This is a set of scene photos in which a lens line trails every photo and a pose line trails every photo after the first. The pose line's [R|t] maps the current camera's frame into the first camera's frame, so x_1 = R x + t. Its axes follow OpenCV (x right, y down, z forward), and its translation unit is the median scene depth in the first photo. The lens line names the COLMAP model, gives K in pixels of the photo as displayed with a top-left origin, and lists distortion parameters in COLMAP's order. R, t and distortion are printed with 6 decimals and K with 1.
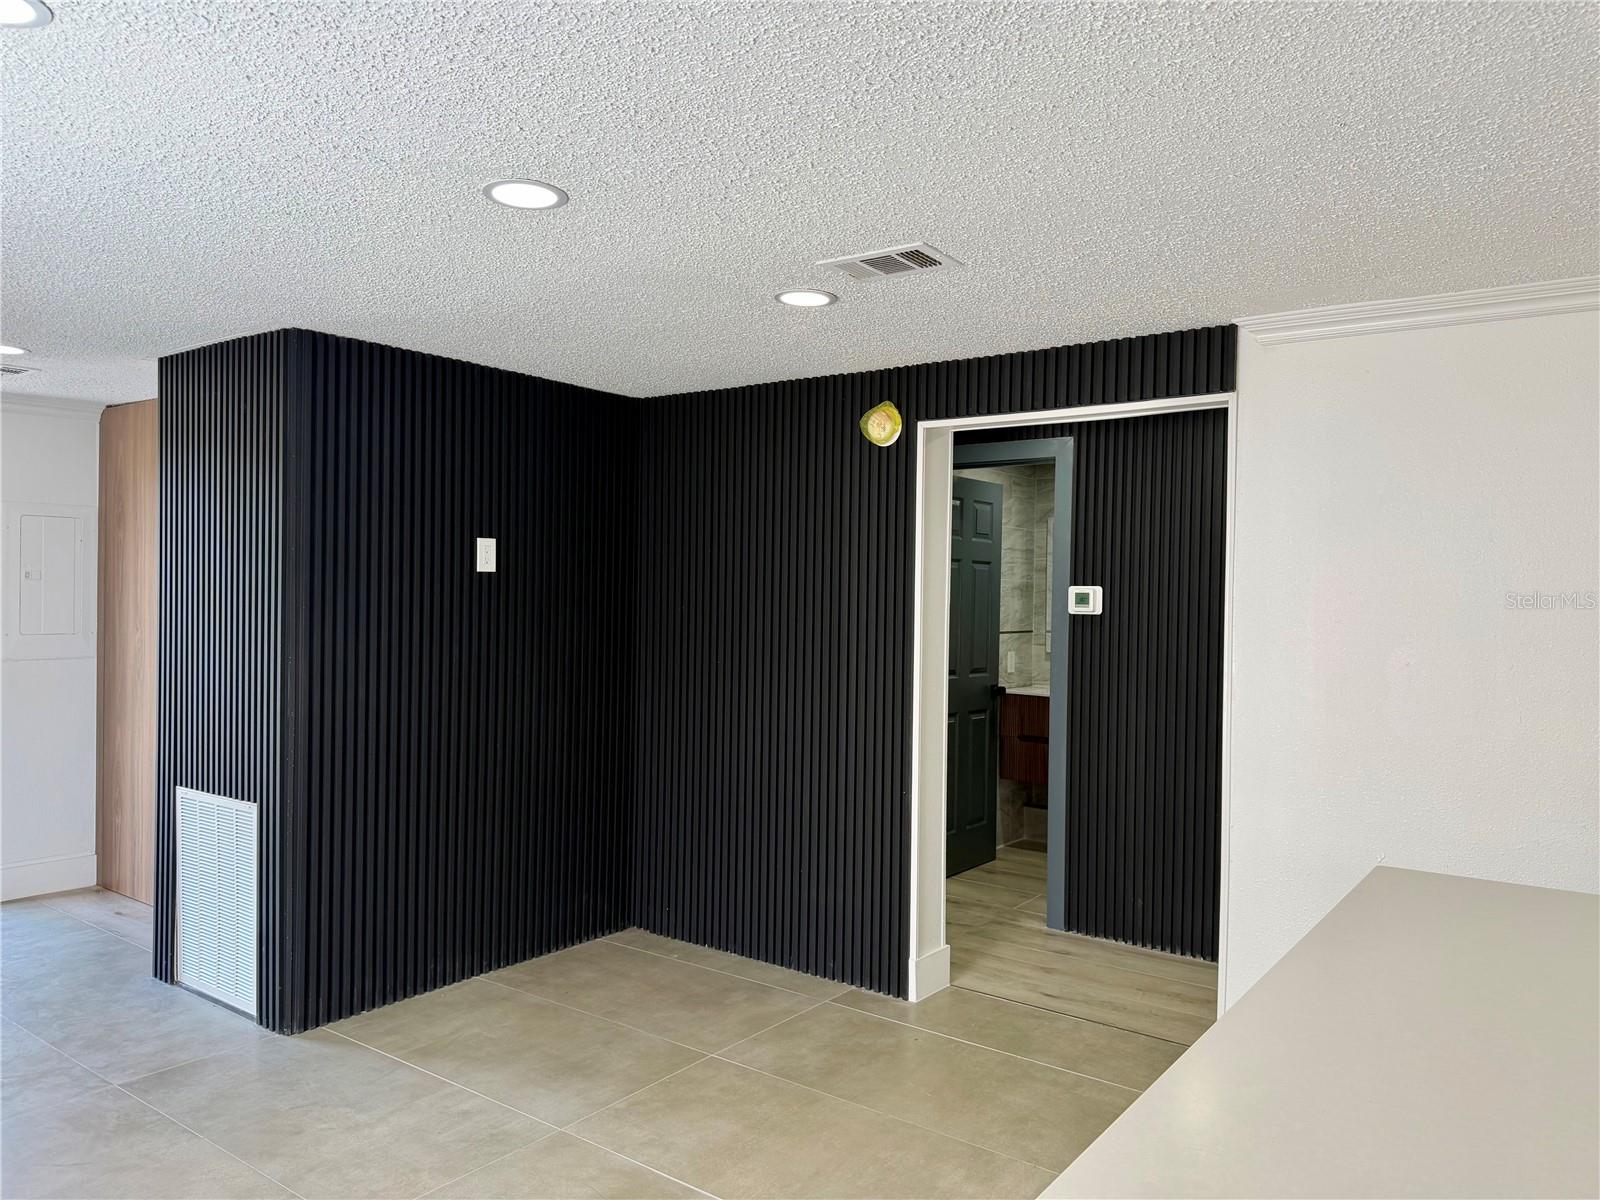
lens RADIAL K [[1113.8, 0, 803.7], [0, 1113.8, 600.4], [0, 0, 1]] dist [0.083016, -0.084470]
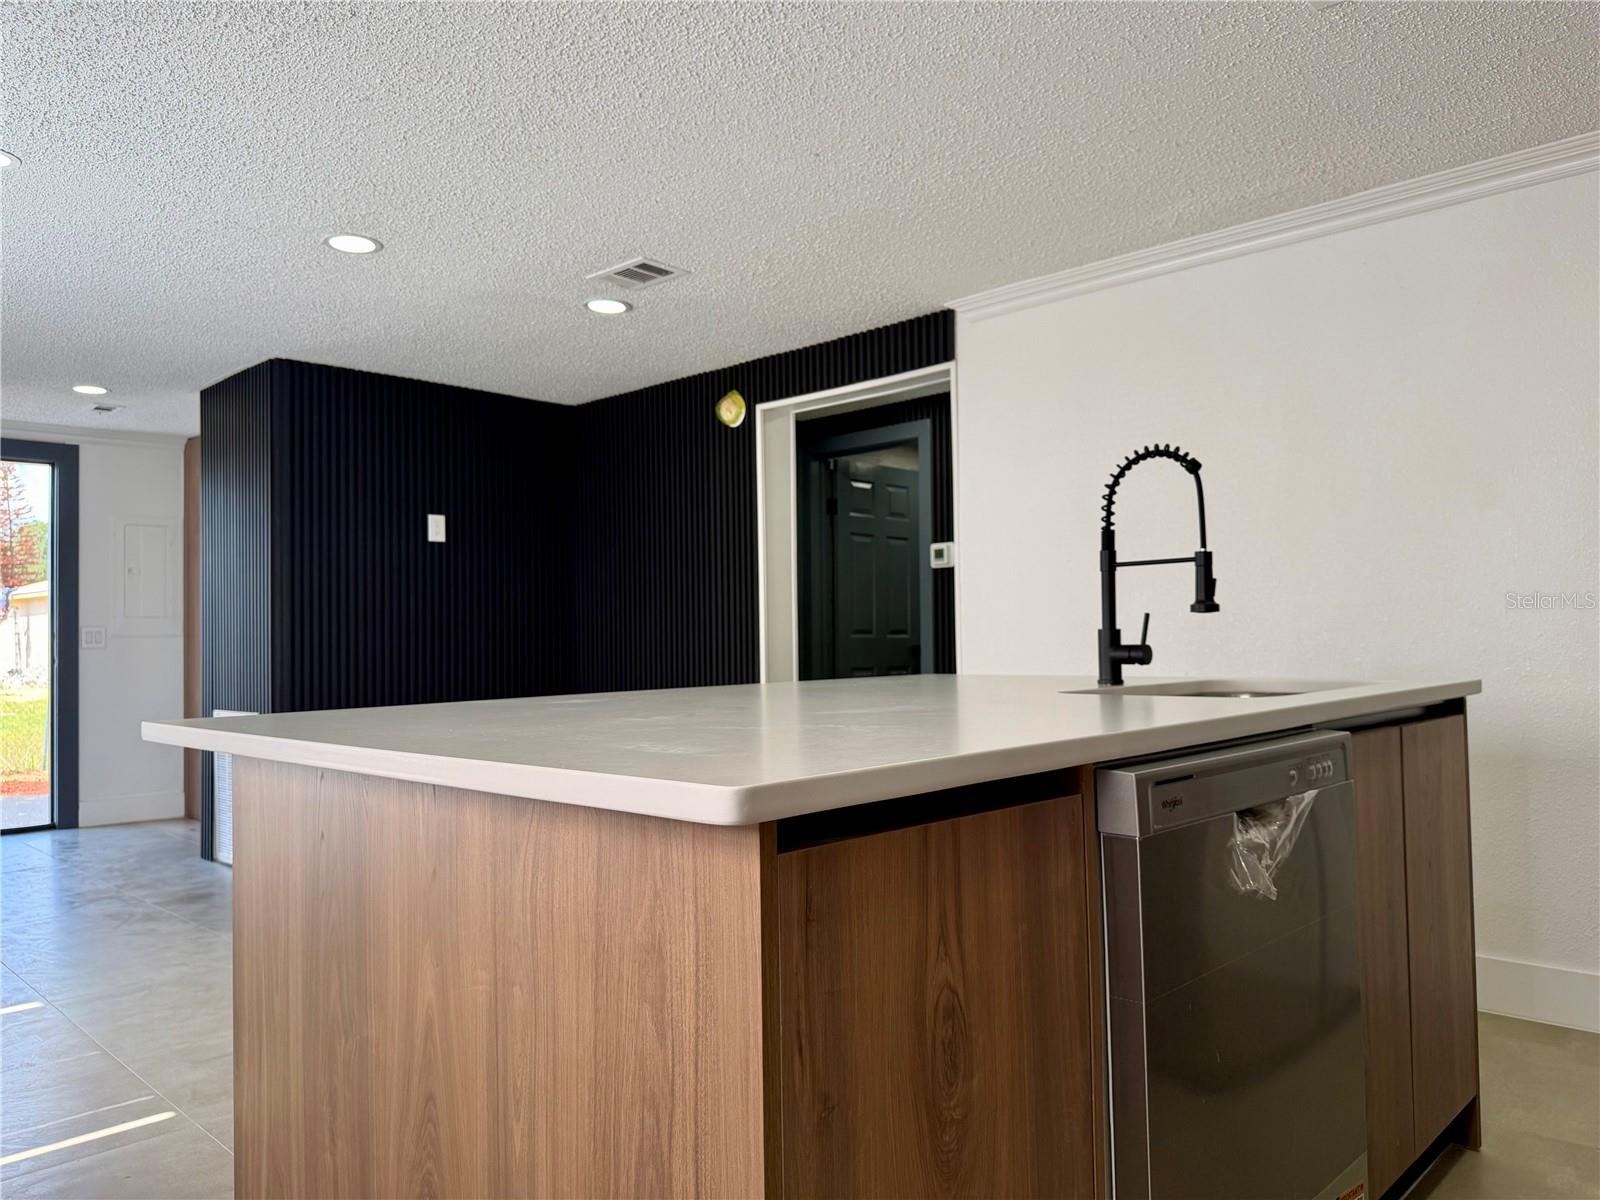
lens RADIAL K [[1123.3, 0, 808.7], [0, 1123.3, 603.6], [0, 0, 1]] dist [0.072501, -0.105329]
pose [[0.991549, -0.034070, -0.125181, 0.309632], [0.028917, 0.998667, -0.042758, 0.117656], [0.126470, 0.038777, 0.991212, -0.234697]]
